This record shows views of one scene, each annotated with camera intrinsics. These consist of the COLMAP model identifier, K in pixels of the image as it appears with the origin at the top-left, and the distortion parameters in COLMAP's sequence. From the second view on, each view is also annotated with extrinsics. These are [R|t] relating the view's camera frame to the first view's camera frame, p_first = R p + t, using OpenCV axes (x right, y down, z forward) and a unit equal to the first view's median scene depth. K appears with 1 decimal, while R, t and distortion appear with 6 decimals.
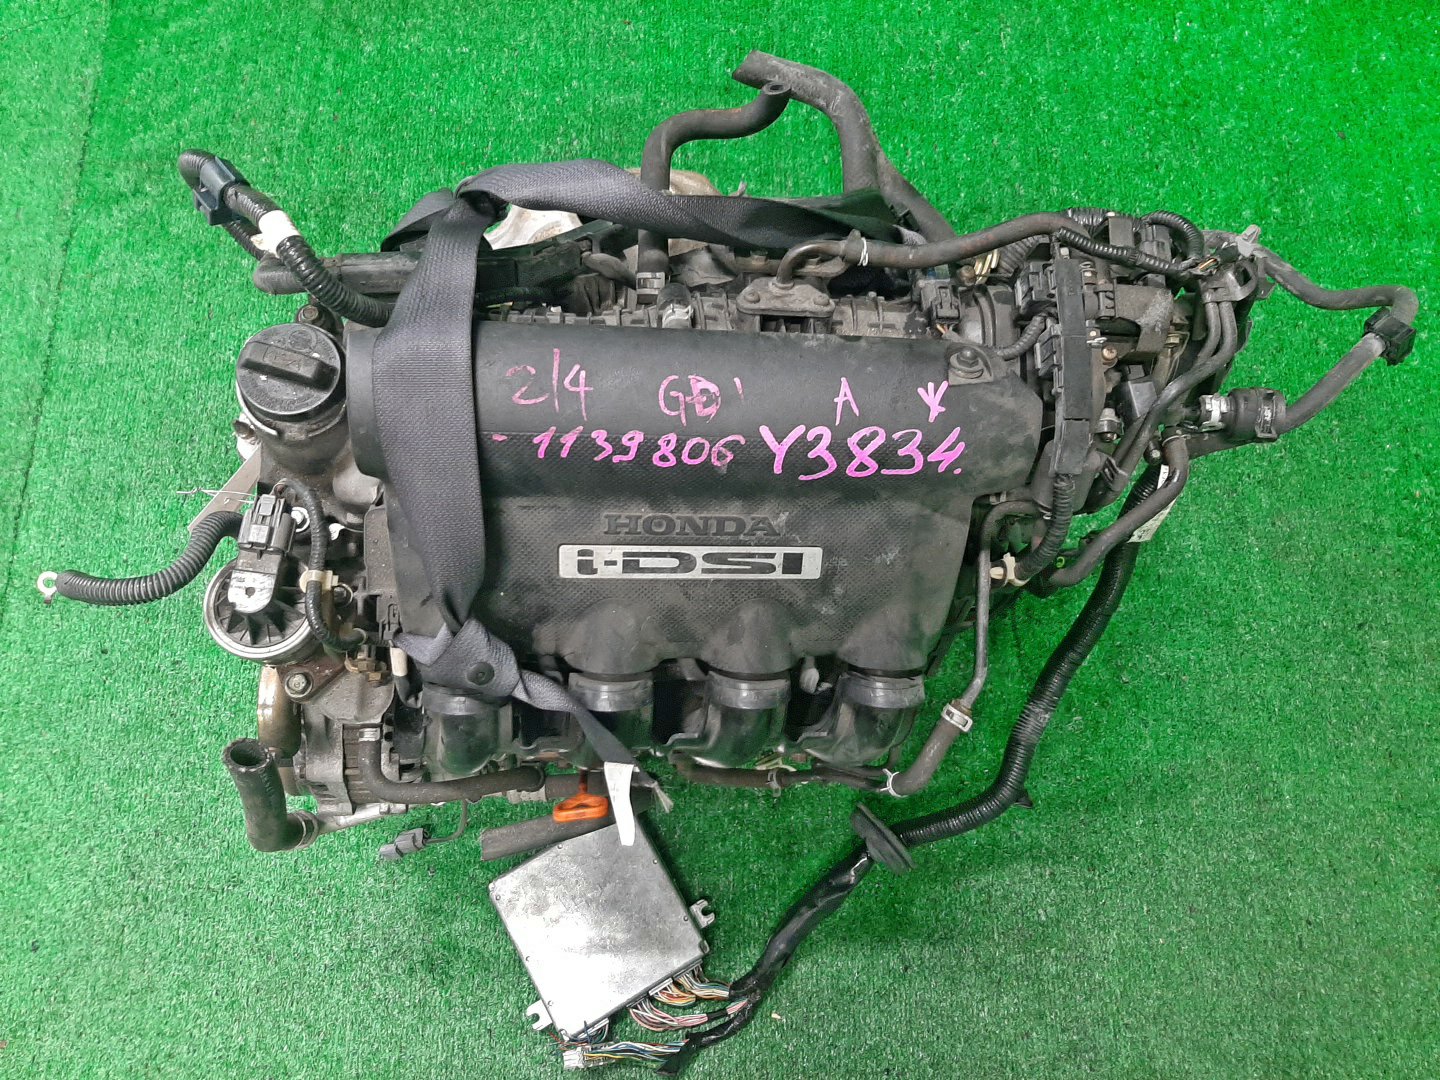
lens RADIAL K [[1093.7, 0, 712.2], [0, 1093.7, 539.1], [0, 0, 1]] dist [0.004159, -0.005814]
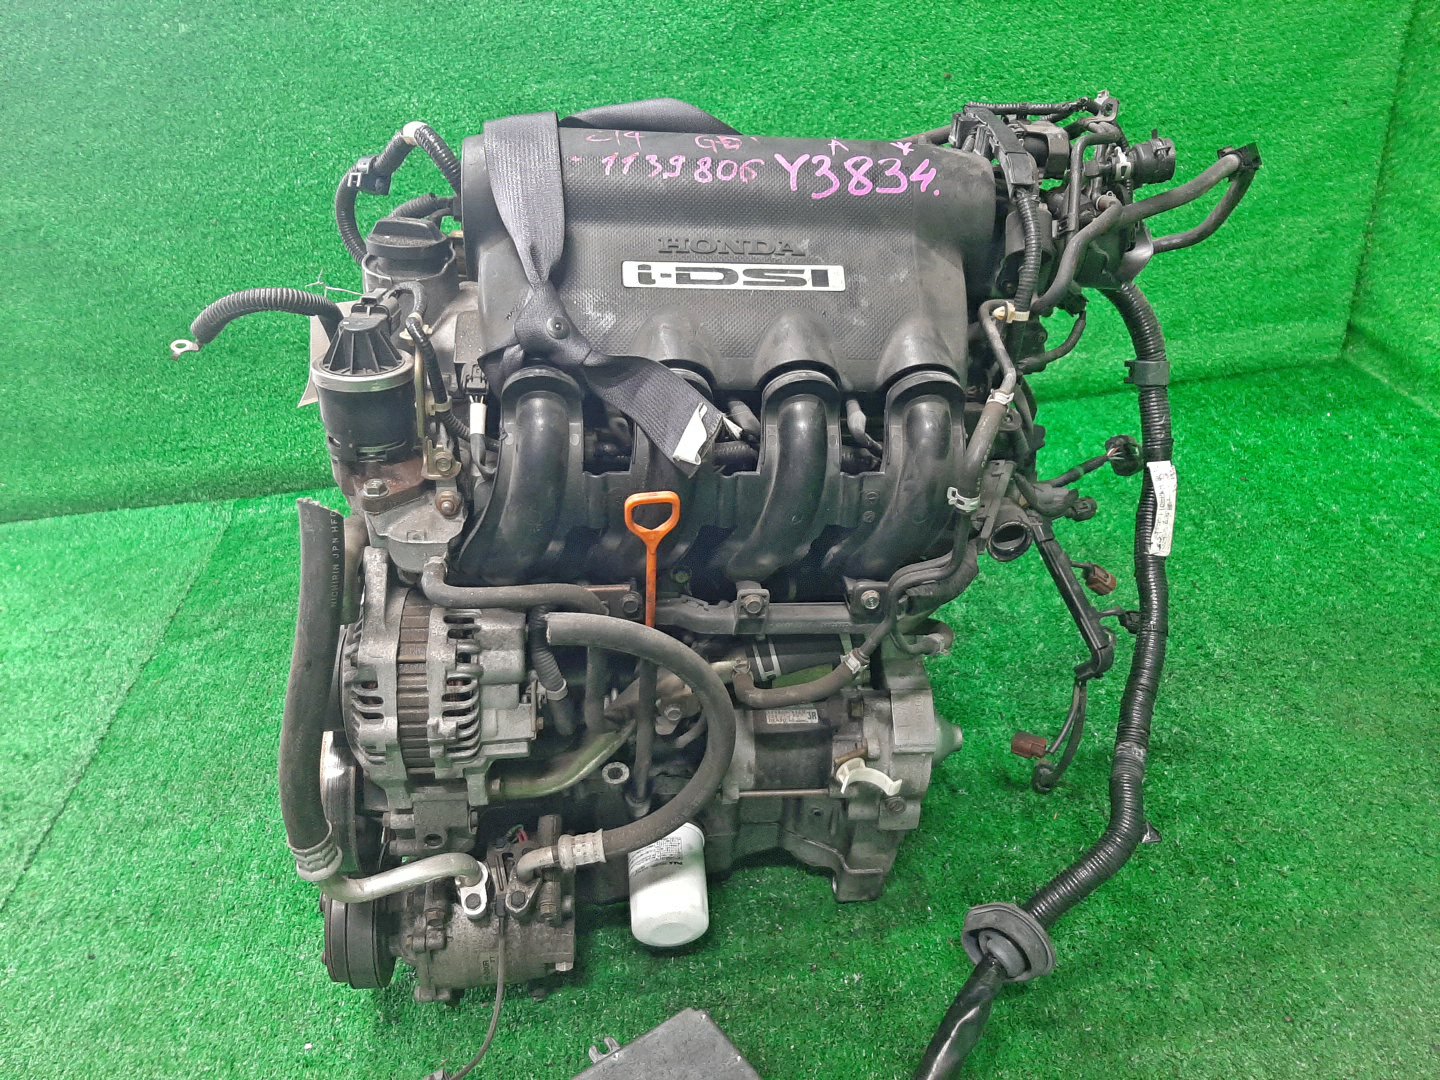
lens RADIAL K [[1093.7, 0, 726.7], [0, 1093.7, 539.1], [0, 0, 1]] dist [0.004159, -0.005814]
pose [[0.994088, -0.102535, 0.035715, -0.099337], [0.100459, 0.743780, -0.660832, 1.022500], [0.041194, 0.660513, 0.749683, 0.306214]]
